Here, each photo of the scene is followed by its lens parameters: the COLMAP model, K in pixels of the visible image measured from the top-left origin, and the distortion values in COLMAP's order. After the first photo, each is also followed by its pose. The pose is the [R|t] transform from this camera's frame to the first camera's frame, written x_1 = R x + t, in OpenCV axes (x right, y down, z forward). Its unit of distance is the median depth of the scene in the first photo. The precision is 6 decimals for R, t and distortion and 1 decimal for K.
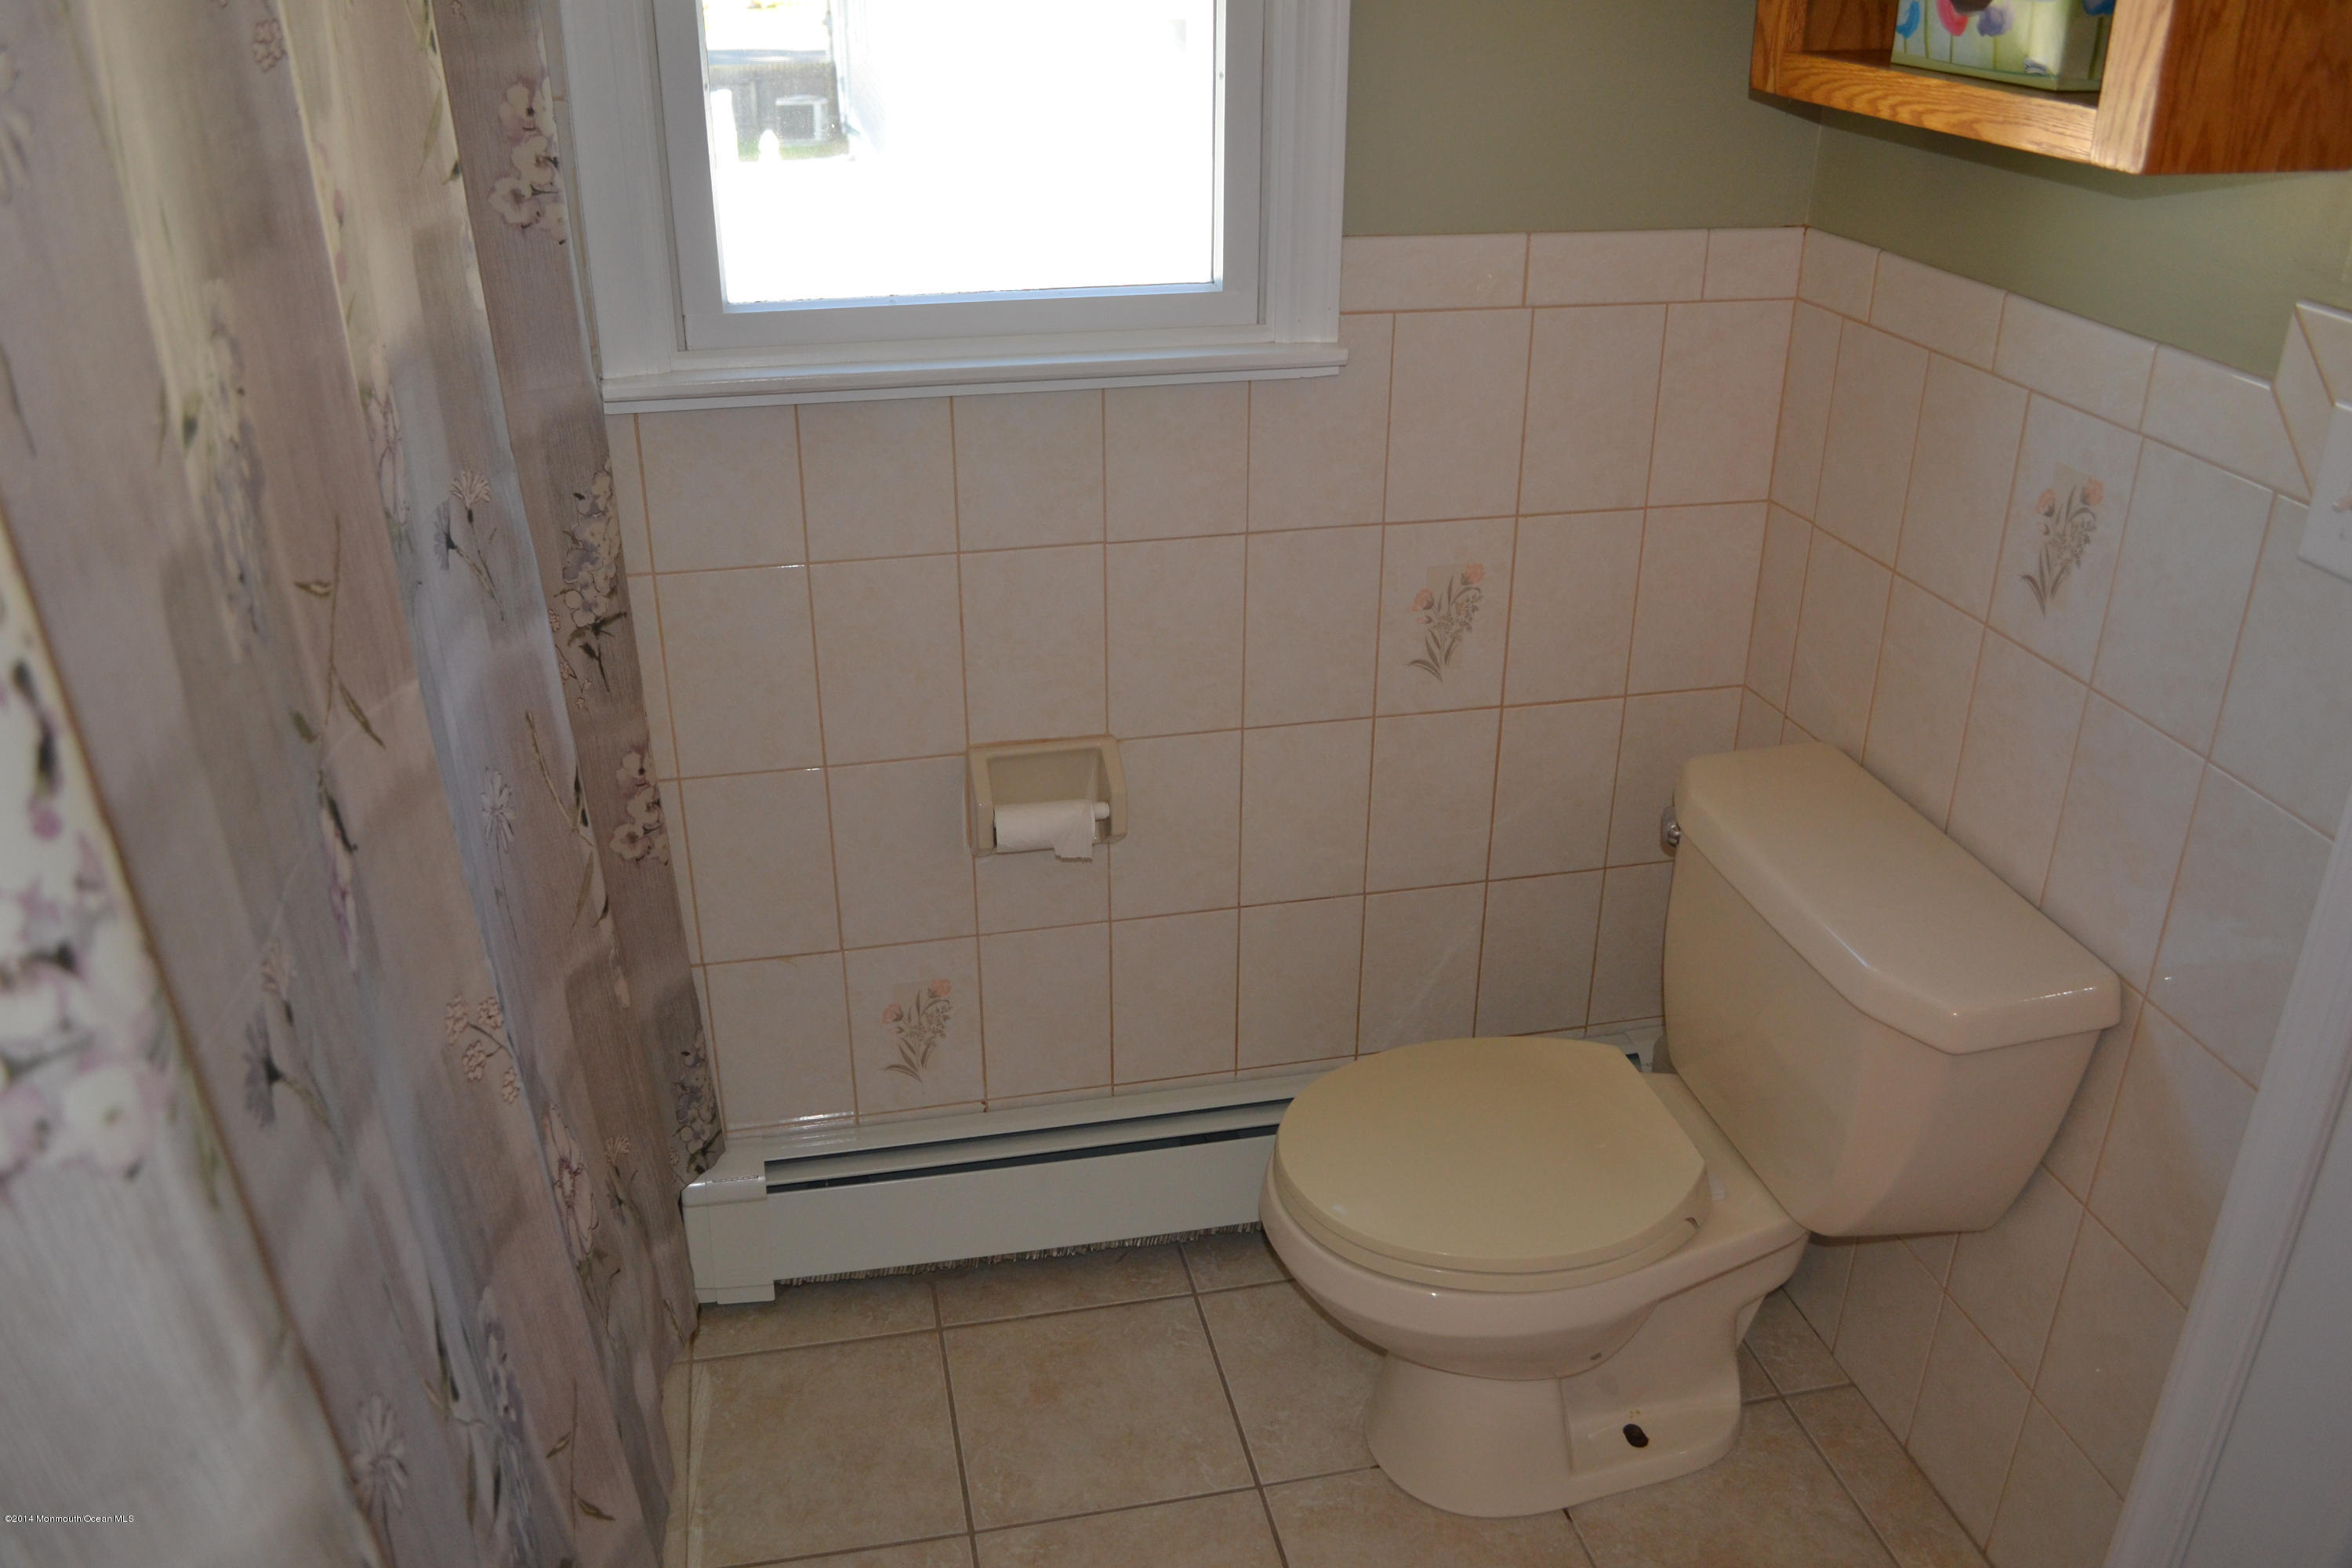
lens RADIAL K [[1883.7, 0, 1178.8], [0, 1883.7, 779.9], [0, 0, 1]] dist [-0.082607, 0.011631]
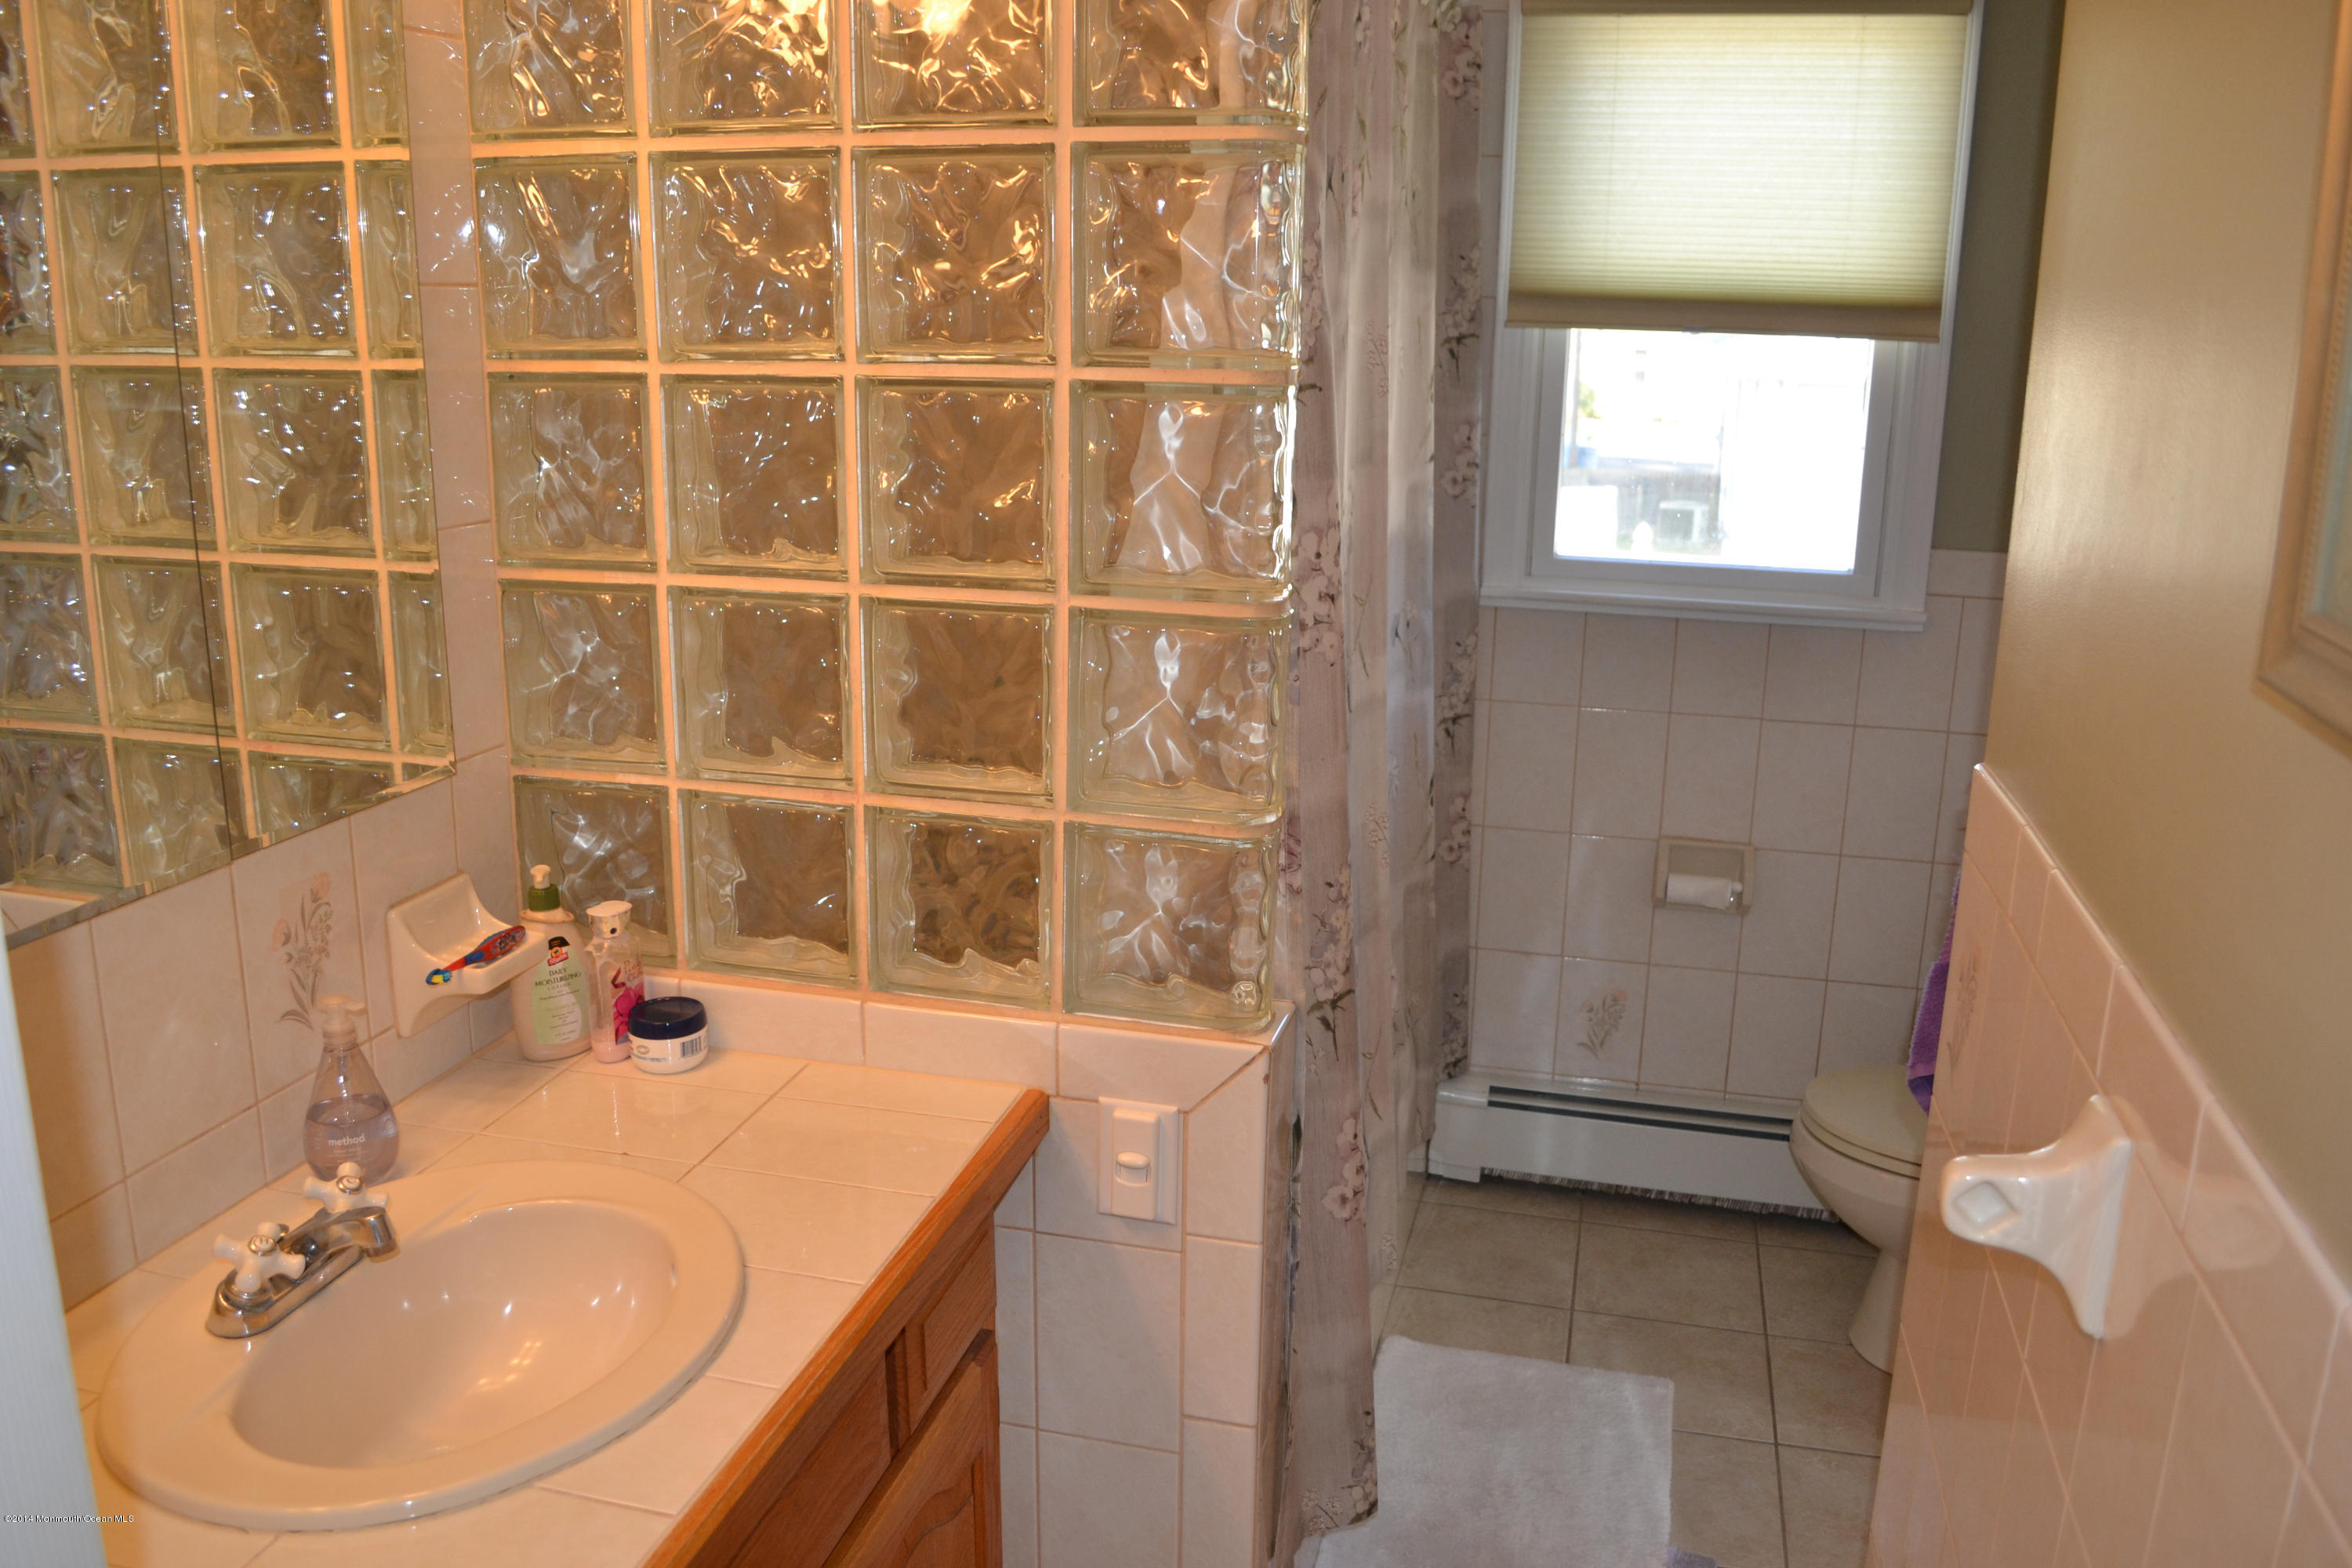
lens RADIAL K [[1883.7, 0, 1176.2], [0, 1883.7, 785.9], [0, 0, 1]] dist [-0.082607, 0.011631]
pose [[0.896653, 0.121167, -0.425831, 0.207862], [-0.204513, 0.966410, -0.155649, 0.293013], [0.392668, 0.226651, 0.891314, -0.645111]]
